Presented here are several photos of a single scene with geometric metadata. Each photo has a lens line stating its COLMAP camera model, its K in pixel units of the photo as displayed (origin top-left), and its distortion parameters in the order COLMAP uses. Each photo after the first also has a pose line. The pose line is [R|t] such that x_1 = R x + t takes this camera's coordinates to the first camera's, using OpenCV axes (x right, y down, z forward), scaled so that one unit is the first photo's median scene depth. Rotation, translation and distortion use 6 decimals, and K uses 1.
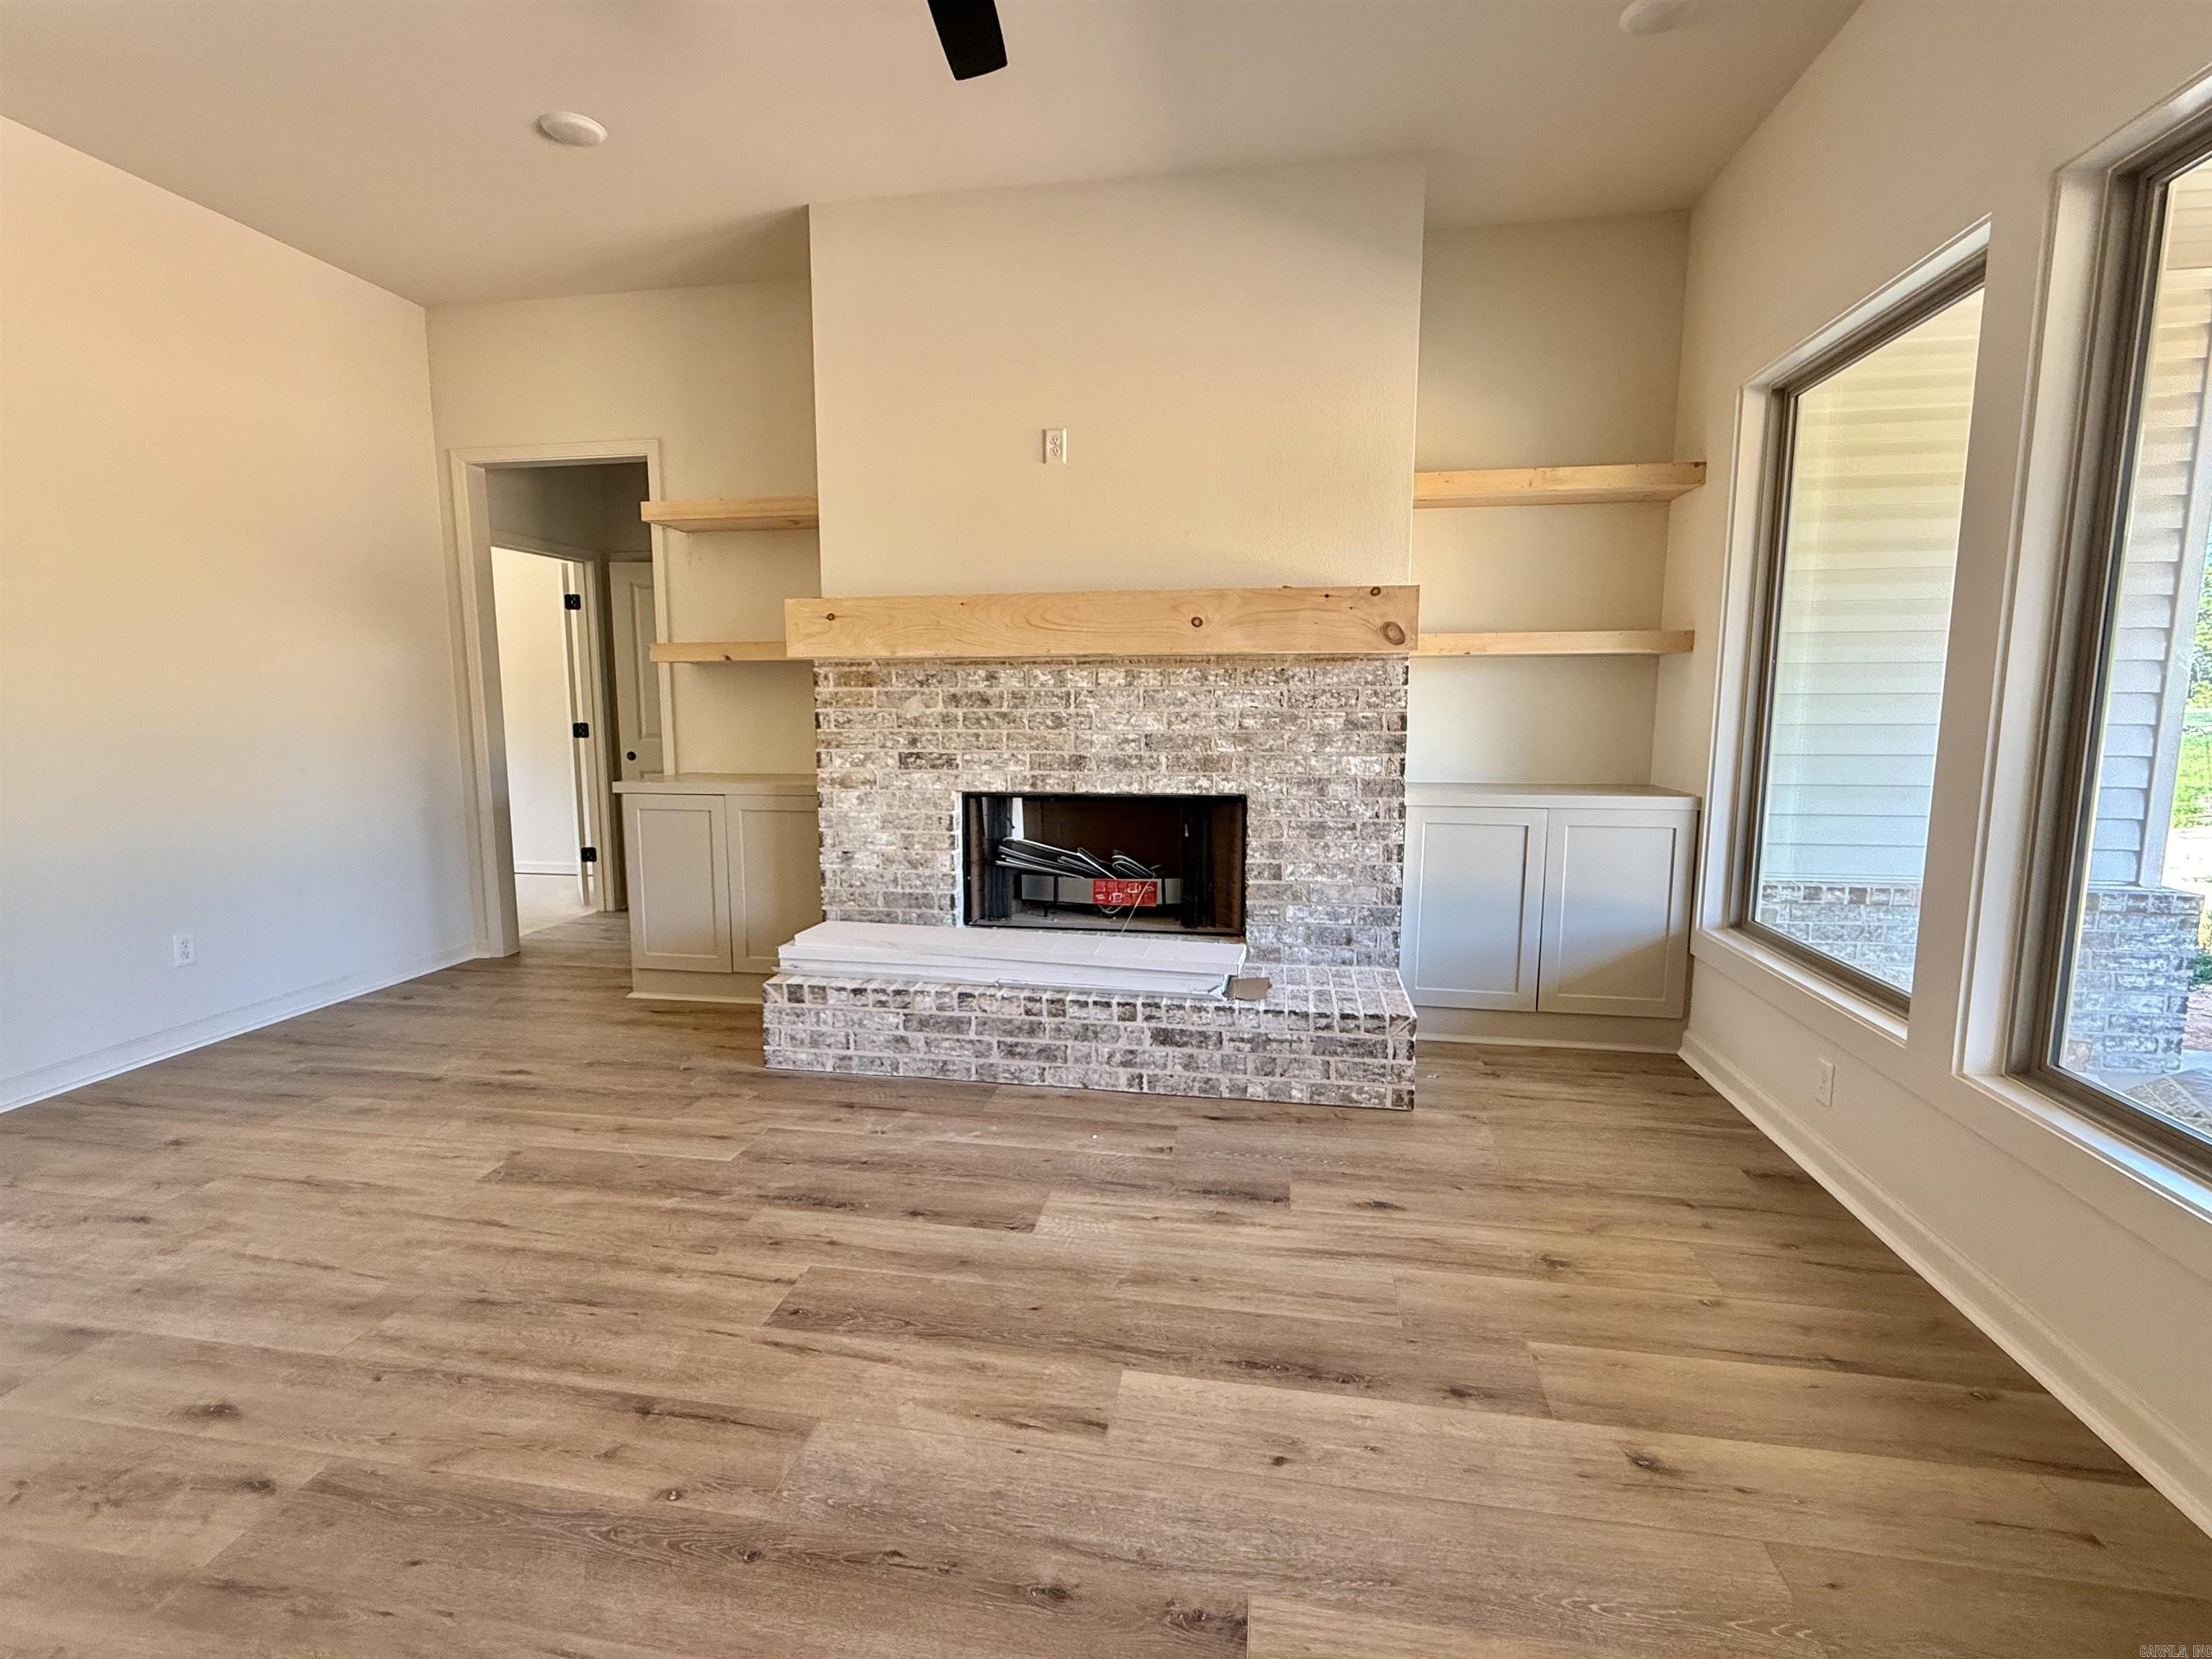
lens RADIAL K [[1034.9, 0, 1097.7], [0, 1034.9, 831.2], [0, 0, 1]] dist [0.001988, -0.000260]
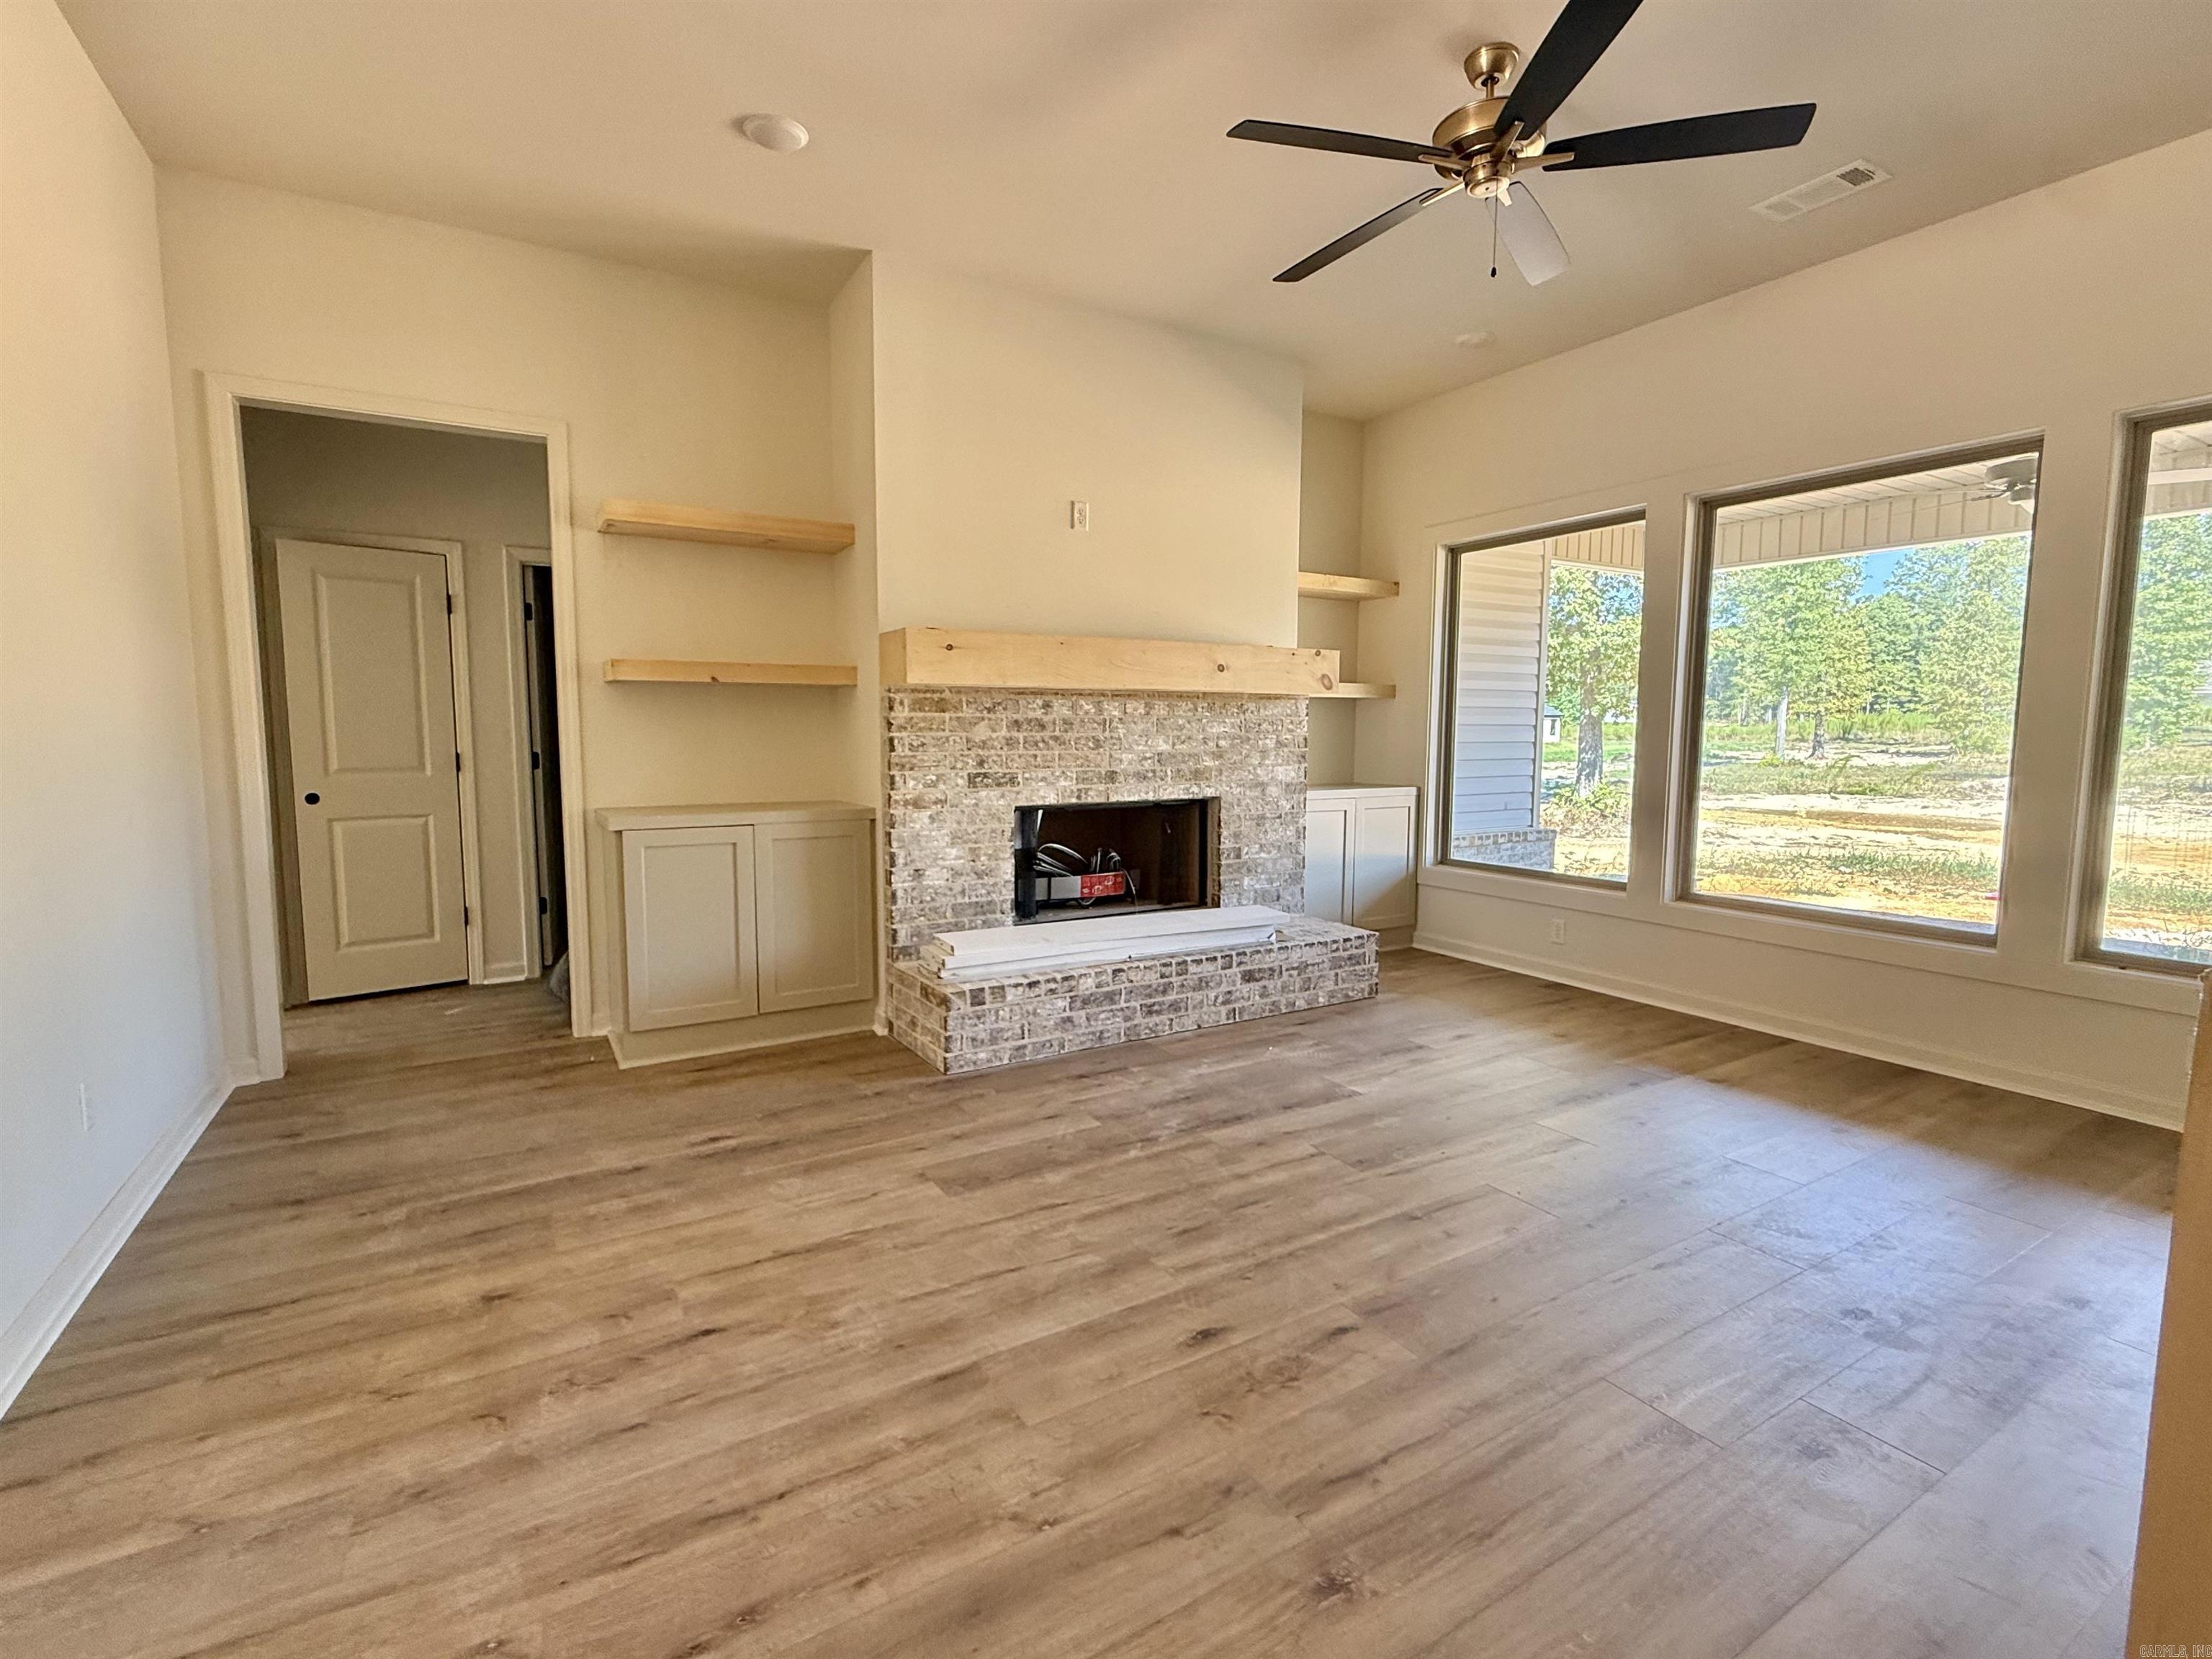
lens RADIAL K [[1034.9, 0, 1114.9], [0, 1034.9, 833.5], [0, 0, 1]] dist [0.001988, -0.000260]
pose [[0.747002, -0.063864, 0.661747, -0.887159], [0.081817, 0.996640, 0.003826, -0.004683], [-0.659768, 0.051284, 0.749718, 0.093929]]
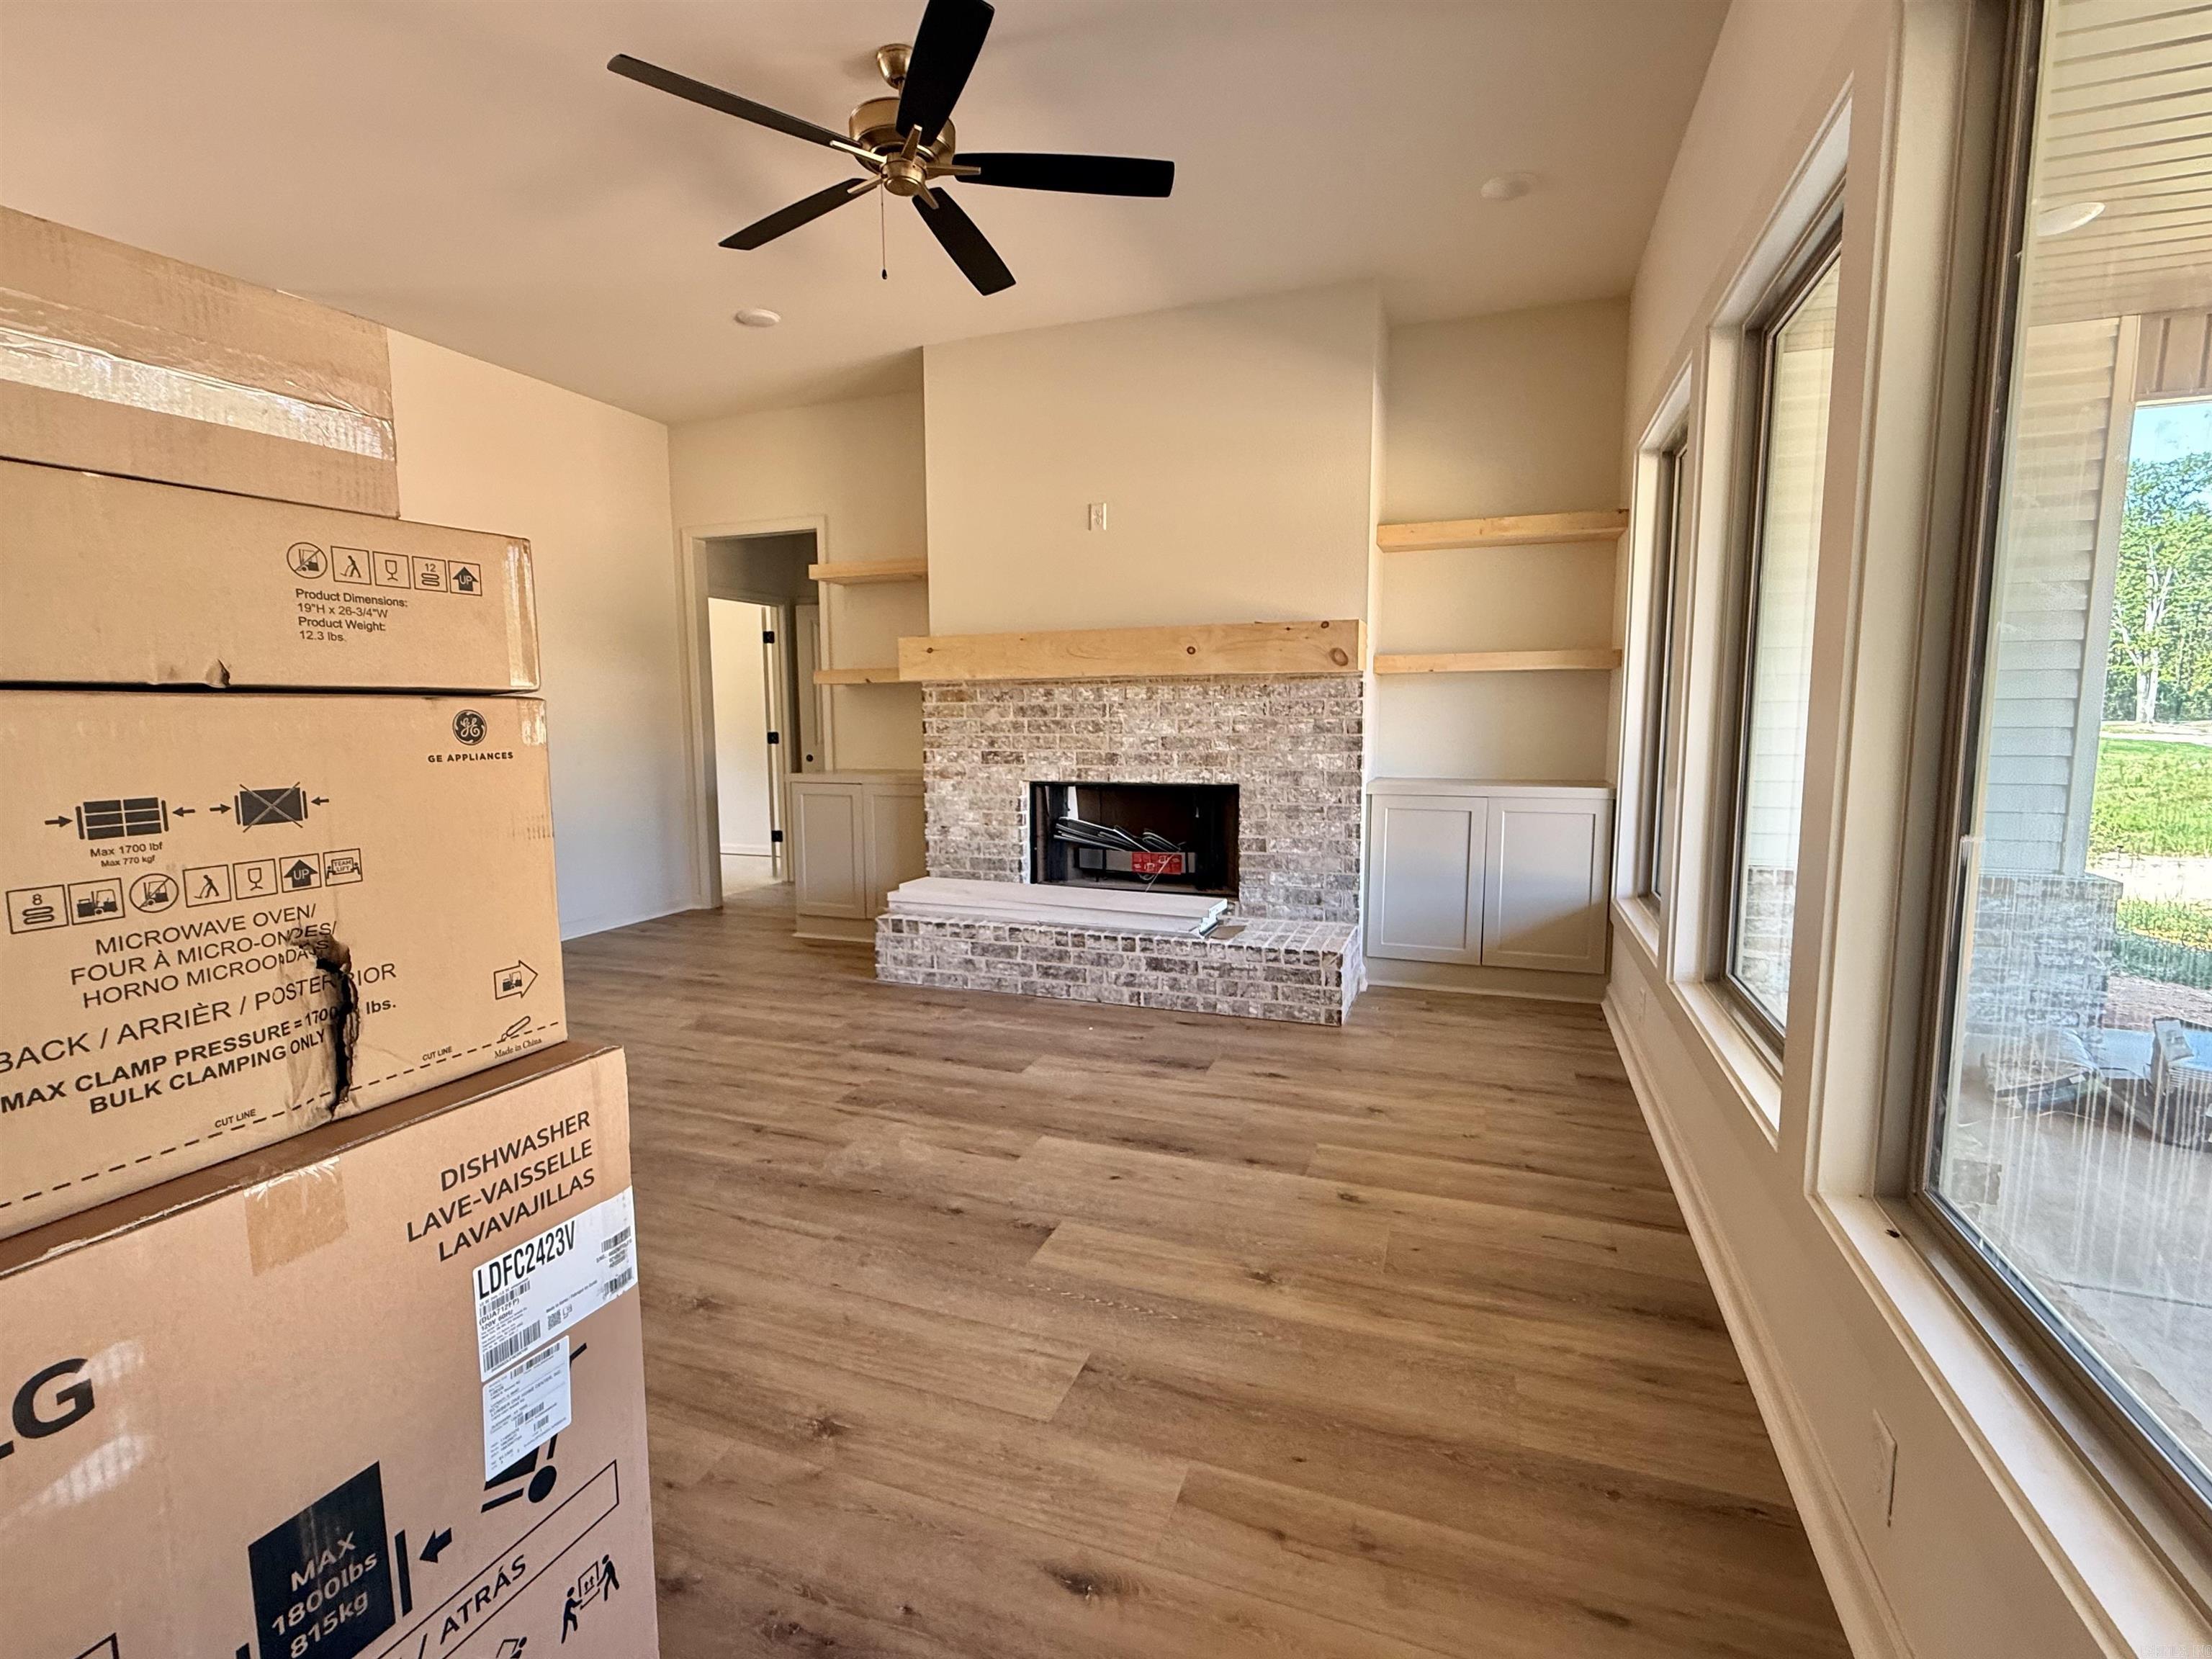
lens RADIAL K [[1034.9, 0, 1089.8], [0, 1034.9, 836.6], [0, 0, 1]] dist [0.001988, -0.000260]
pose [[0.981717, 0.017084, -0.189577, 0.216641], [-0.018818, 0.999796, -0.007351, 0.044280], [0.189413, 0.010784, 0.981838, -0.298923]]
